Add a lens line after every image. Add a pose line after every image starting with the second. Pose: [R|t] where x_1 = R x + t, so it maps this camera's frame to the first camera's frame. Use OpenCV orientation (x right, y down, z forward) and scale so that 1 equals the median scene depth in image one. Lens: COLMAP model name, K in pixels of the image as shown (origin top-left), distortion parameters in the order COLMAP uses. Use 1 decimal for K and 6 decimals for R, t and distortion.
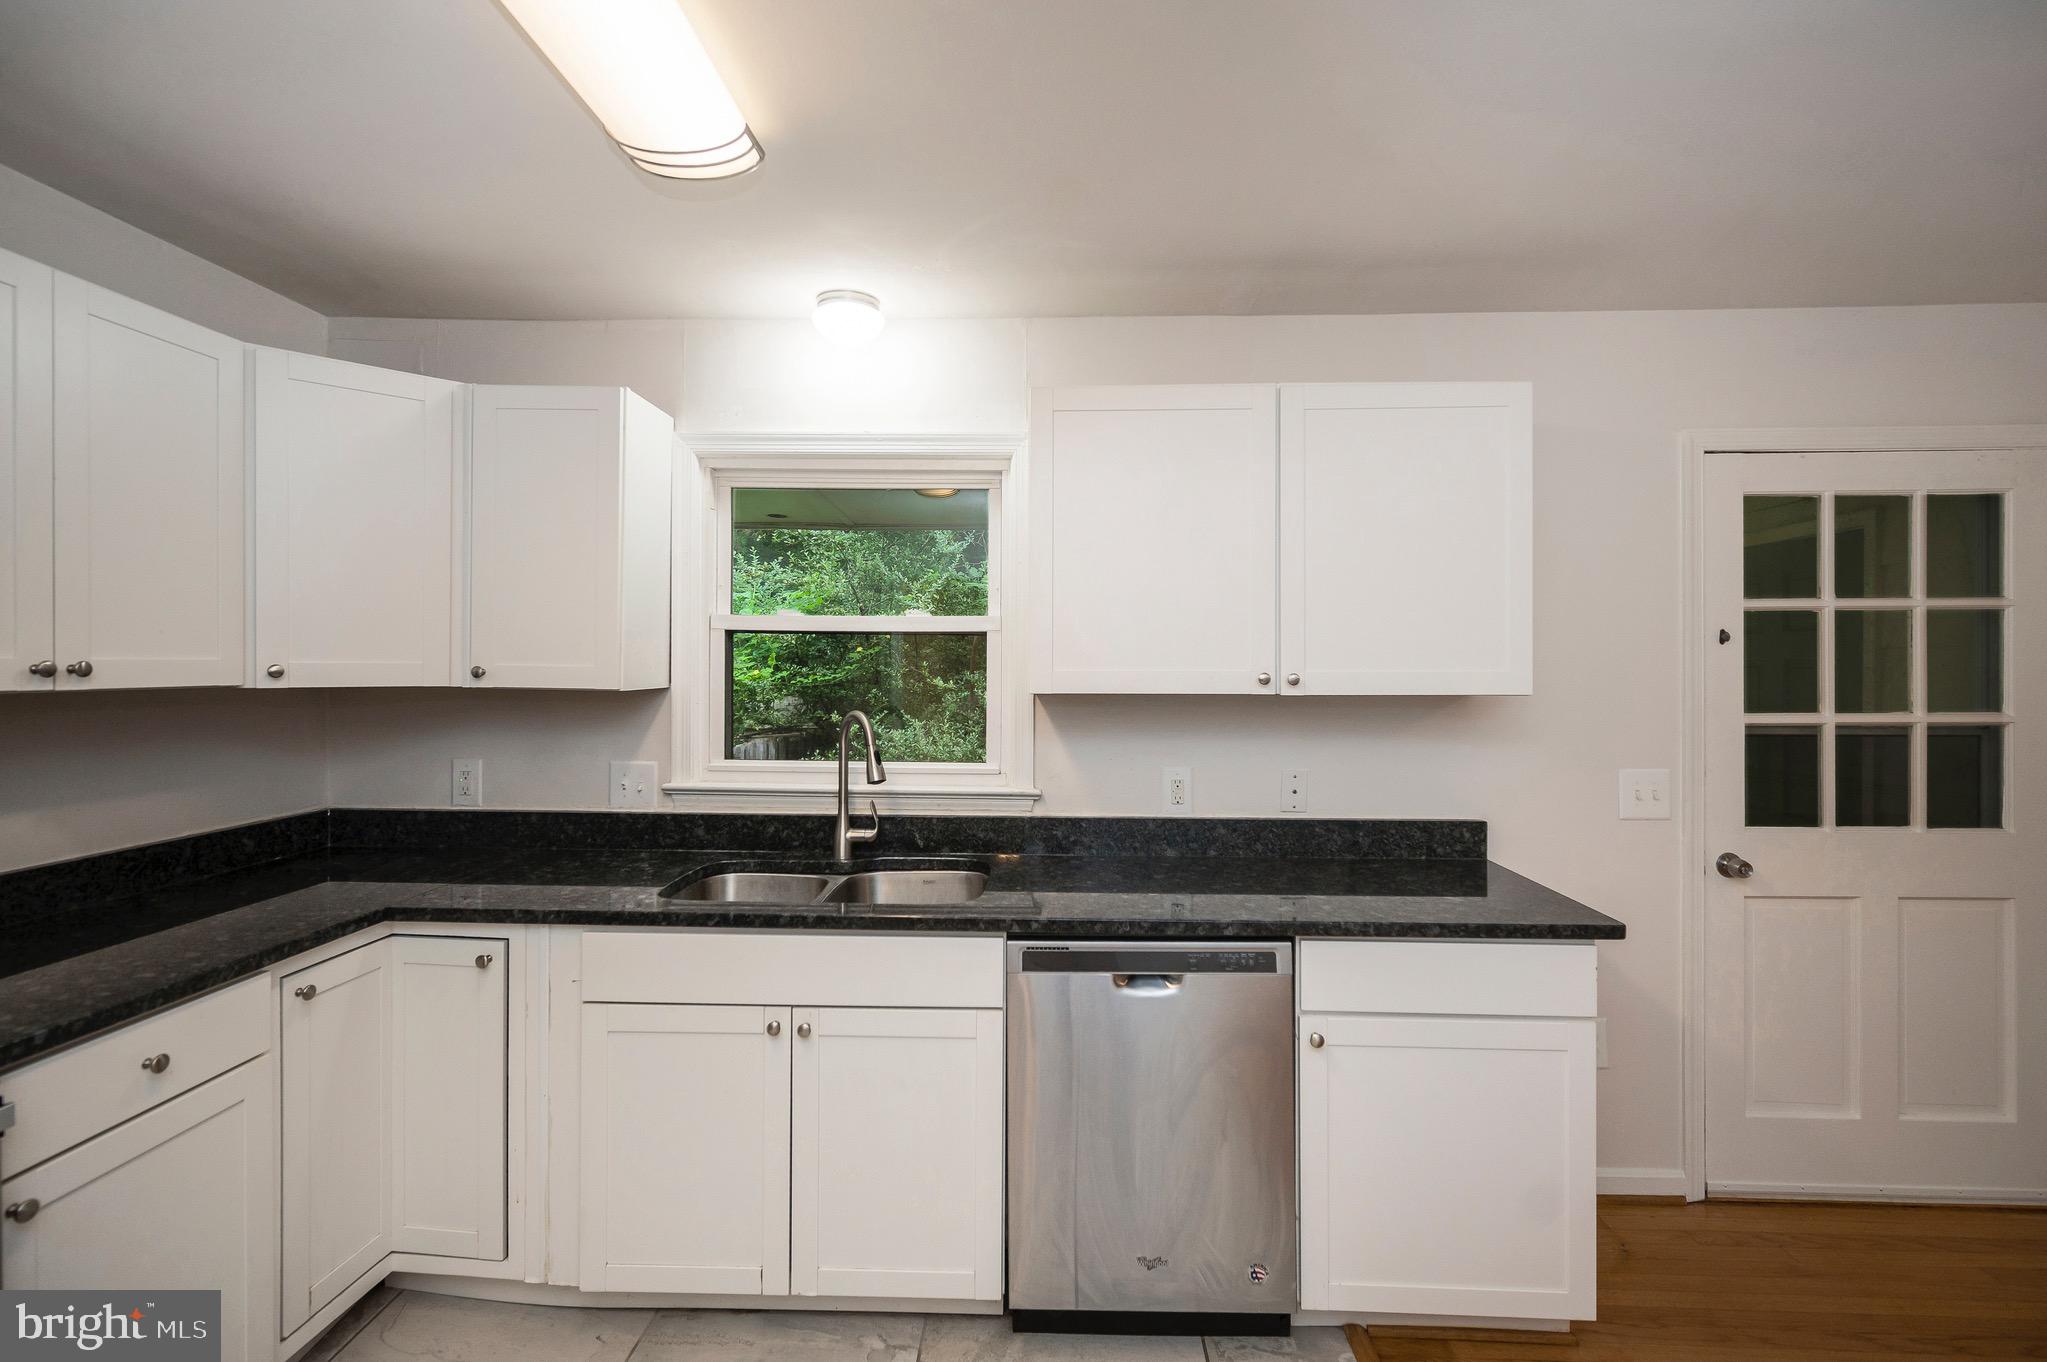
lens RADIAL K [[921.1, 0, 1026.6], [0, 921.1, 659.0], [0, 0, 1]] dist [0.001862, 0.000126]
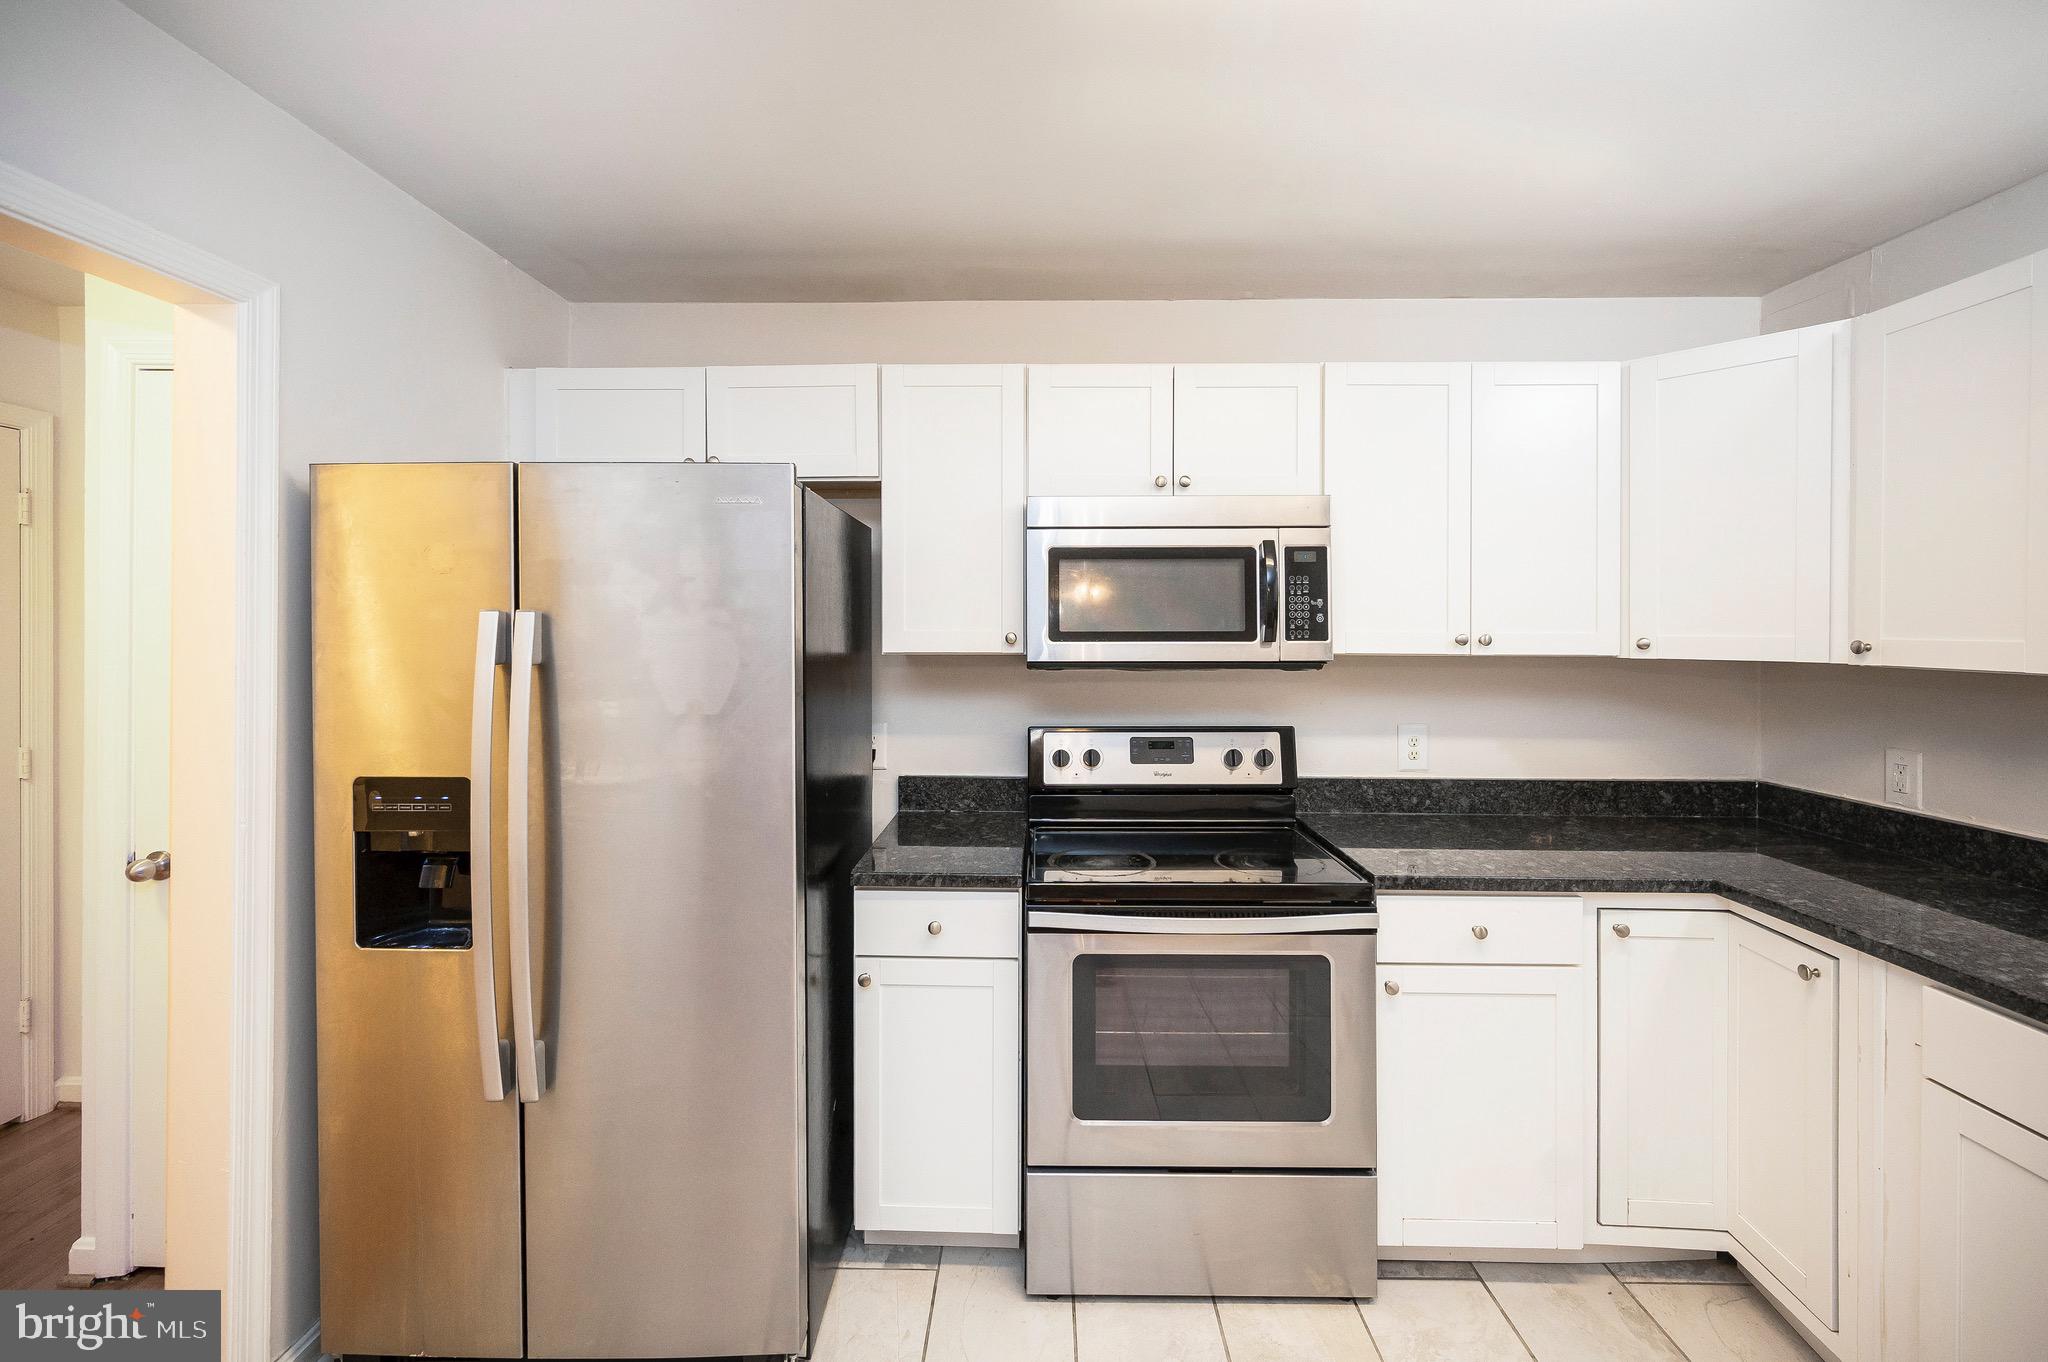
lens RADIAL K [[849.0, 0, 1027.3], [0, 849.0, 632.6], [0, 0, 1]] dist [0.002845, 0.000051]
pose [[0.021792, -0.004035, -0.999754, 0.169952], [-0.001049, 0.999991, -0.004059, 0.003829], [0.999762, 0.001138, 0.021788, 0.184166]]
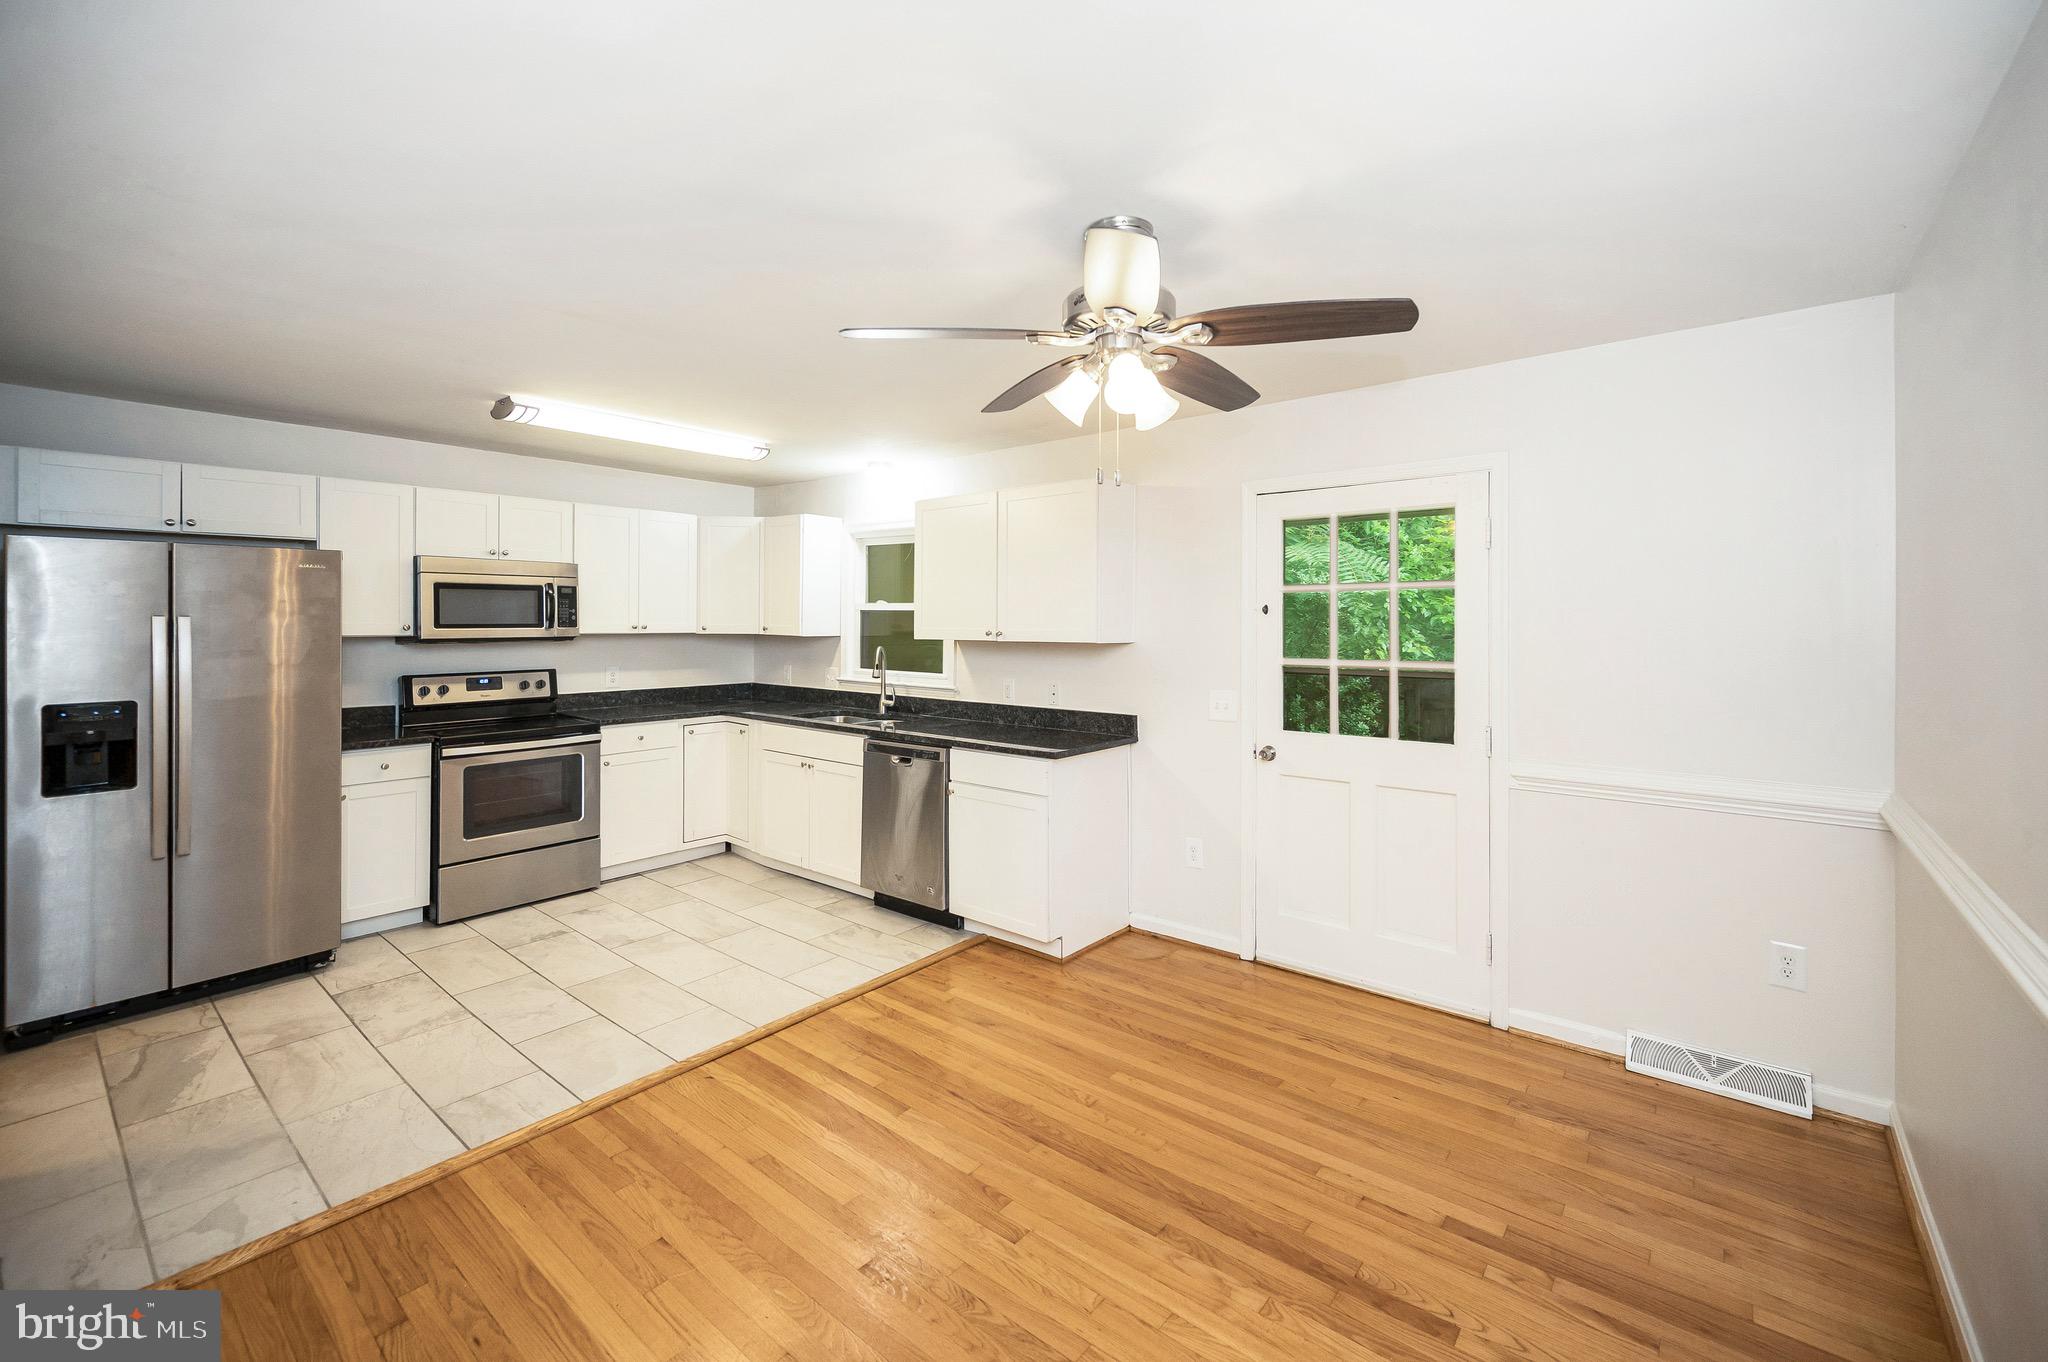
lens RADIAL K [[841.9, 0, 1034.2], [0, 841.9, 620.4], [0, 0, 1]] dist [0.000259, 0.000753]
pose [[0.801730, -0.002289, -0.597682, 1.306413], [0.001273, 0.999997, -0.002122, -0.002413], [0.597686, 0.000941, 0.801730, -0.409742]]
